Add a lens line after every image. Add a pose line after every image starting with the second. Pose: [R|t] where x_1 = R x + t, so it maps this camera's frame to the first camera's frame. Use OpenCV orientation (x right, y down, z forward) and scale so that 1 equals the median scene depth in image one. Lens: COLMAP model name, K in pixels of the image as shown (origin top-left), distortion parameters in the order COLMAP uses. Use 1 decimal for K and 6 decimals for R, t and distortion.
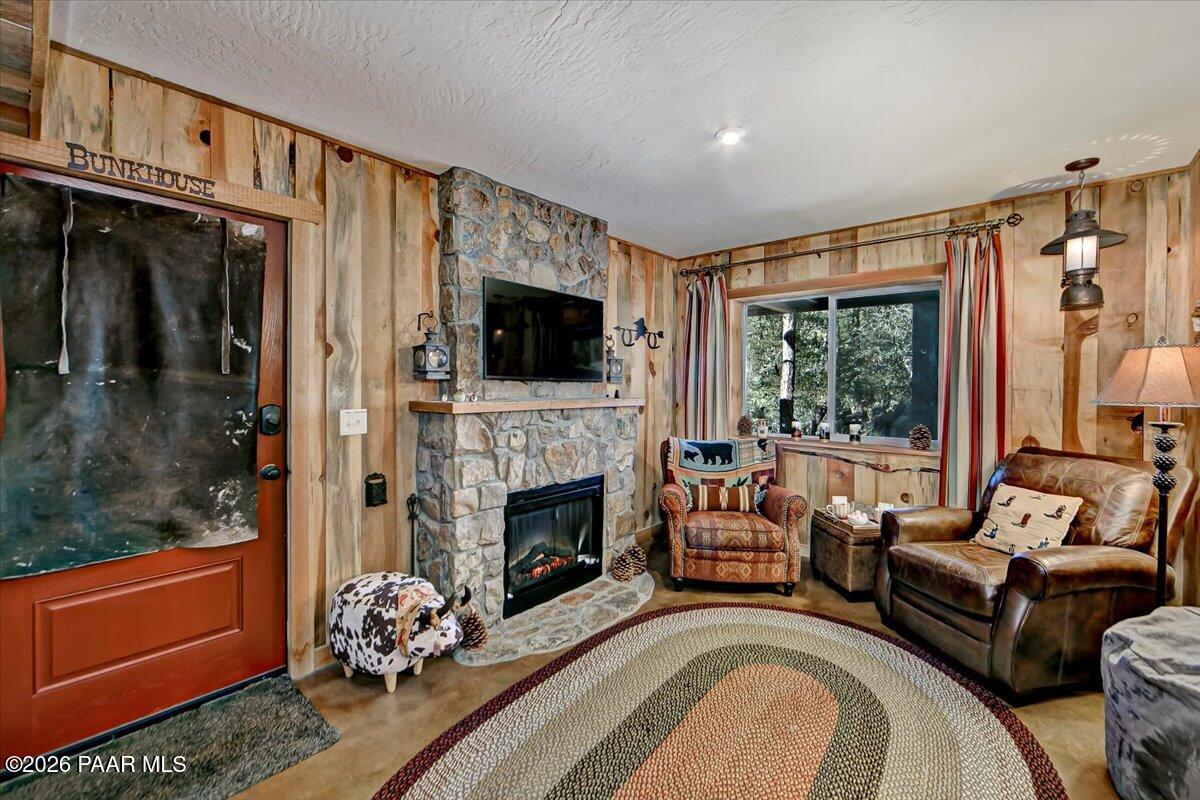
lens RADIAL K [[498.0, 0, 579.5], [0, 498.0, 385.8], [0, 0, 1]] dist [-0.002037, 0.001023]
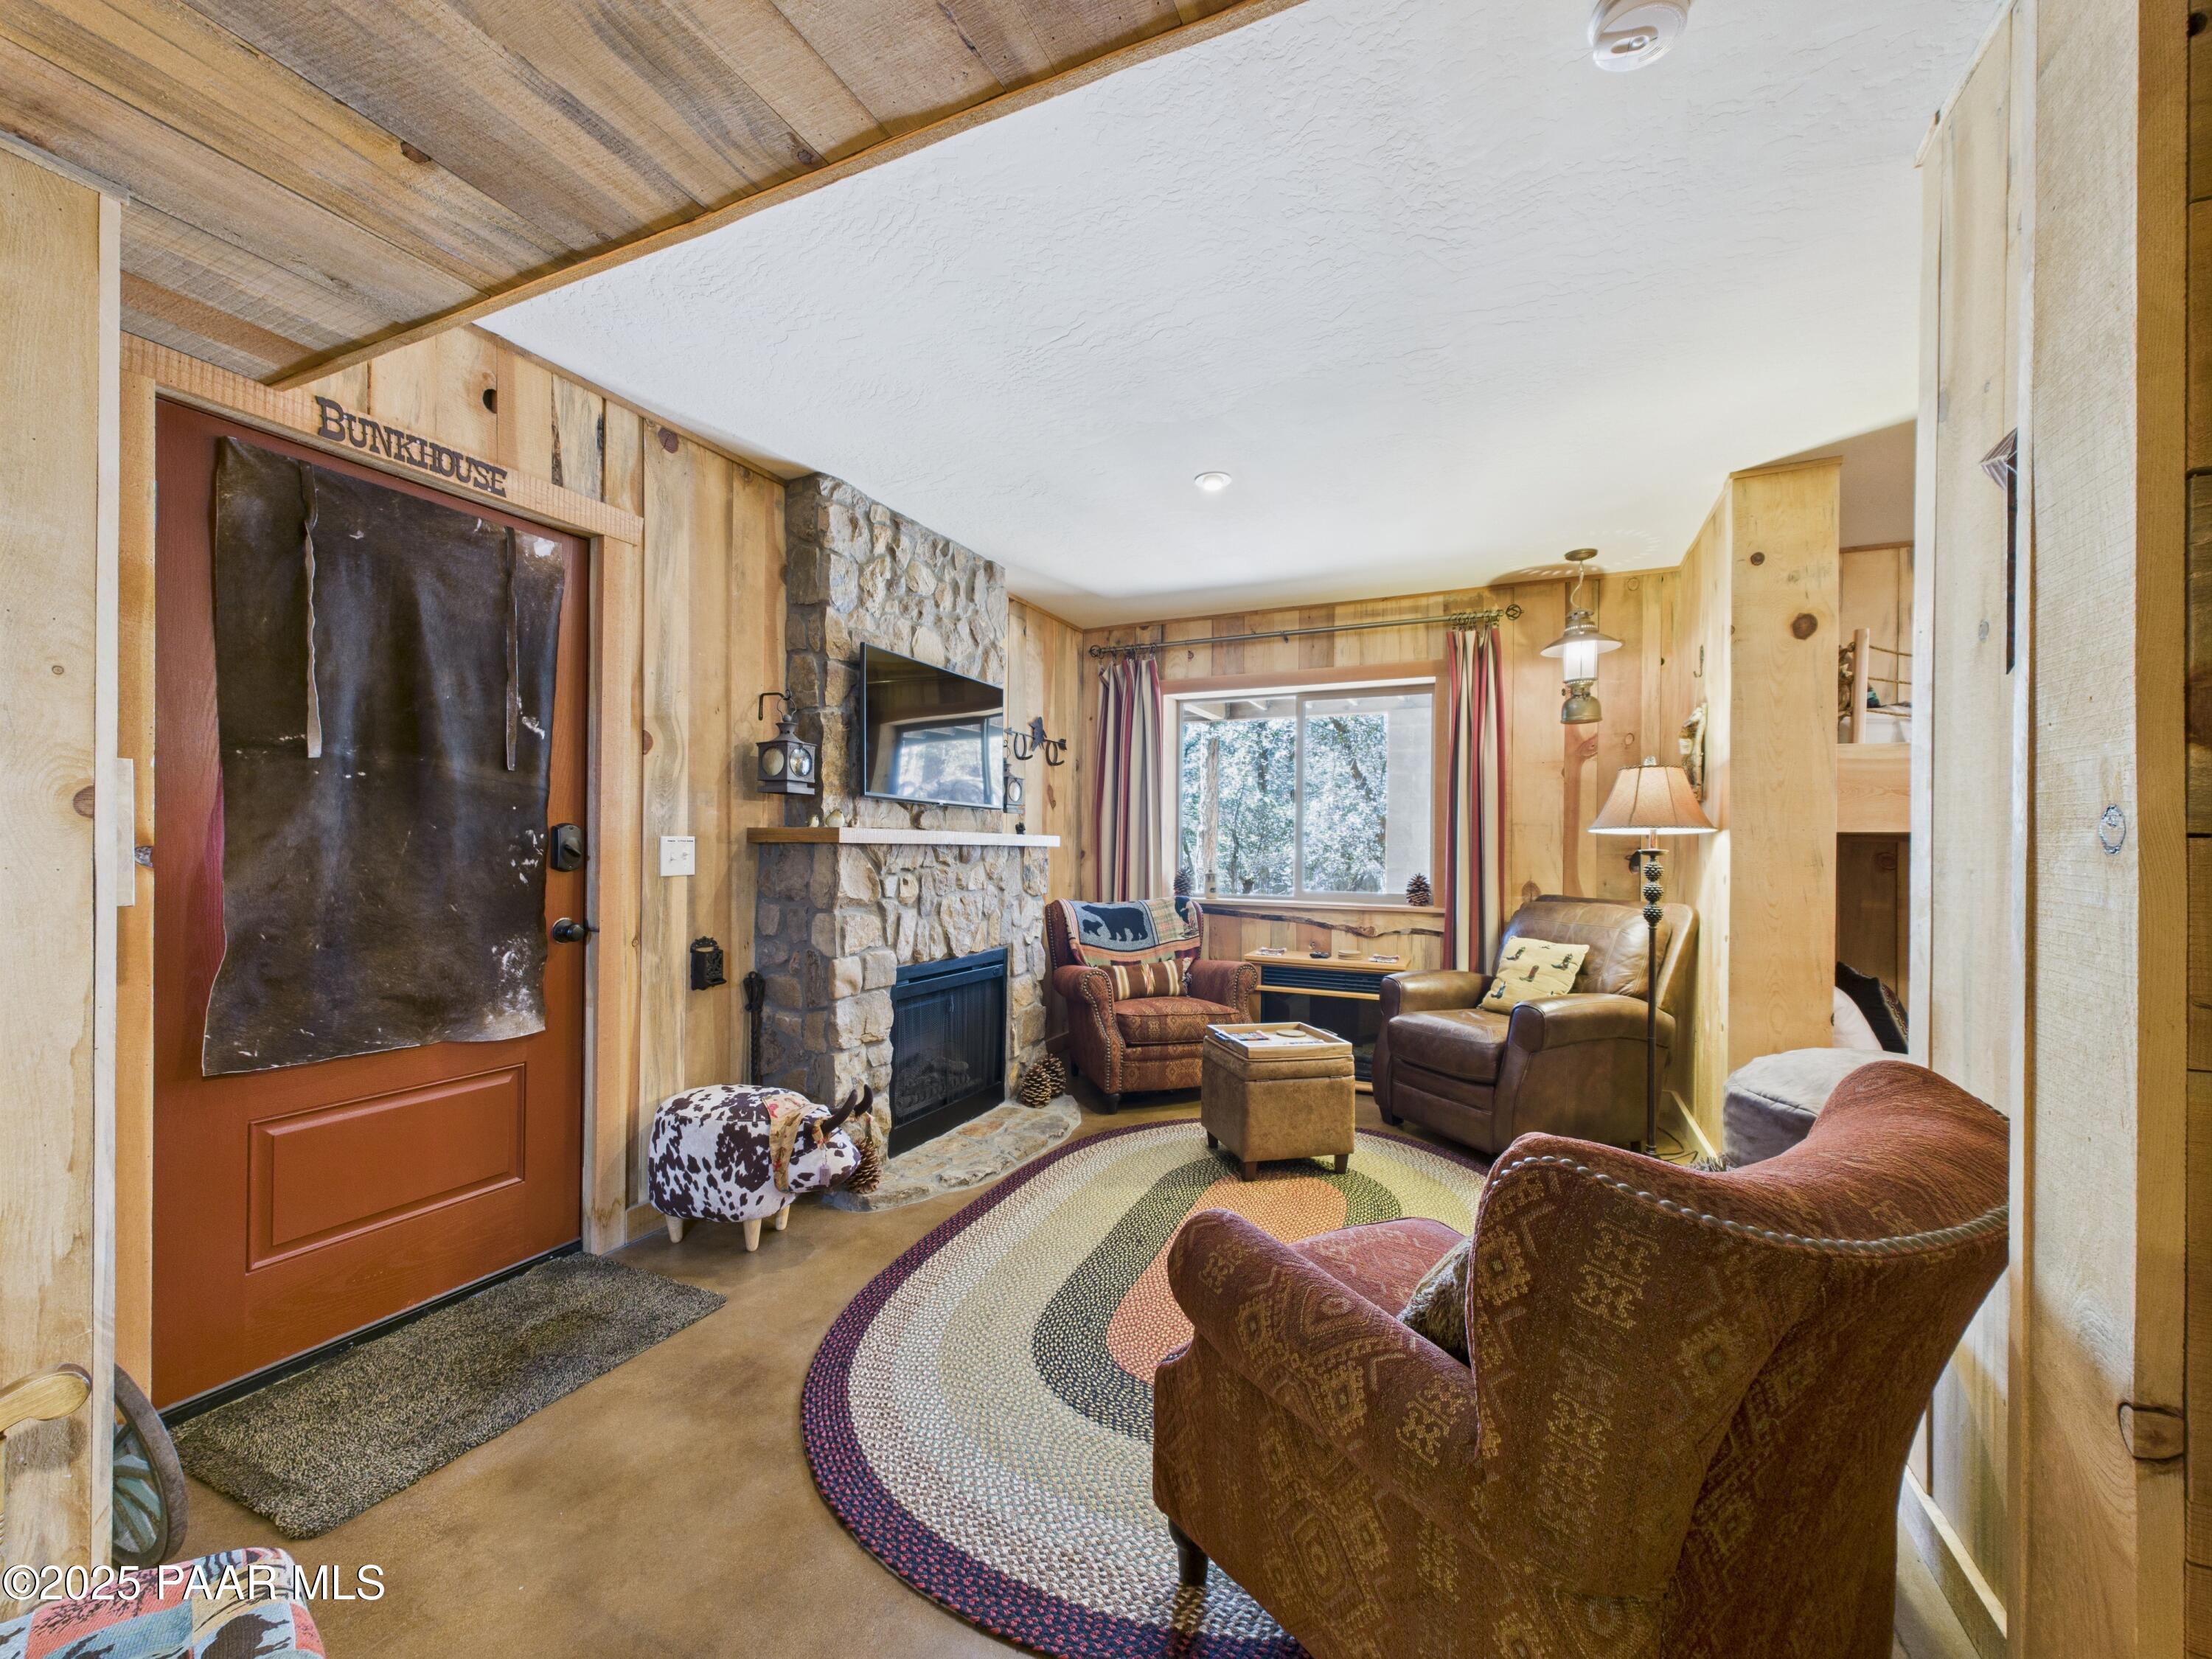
lens RADIAL K [[893.1, 0, 1103.7], [0, 893.1, 834.3], [0, 0, 1]] dist [0.018721, -0.000171]
pose [[0.955651, 0.002368, 0.294493, -0.240430], [0.001052, 0.999934, -0.011453, 0.052800], [-0.294500, 0.011254, 0.955585, -0.242501]]
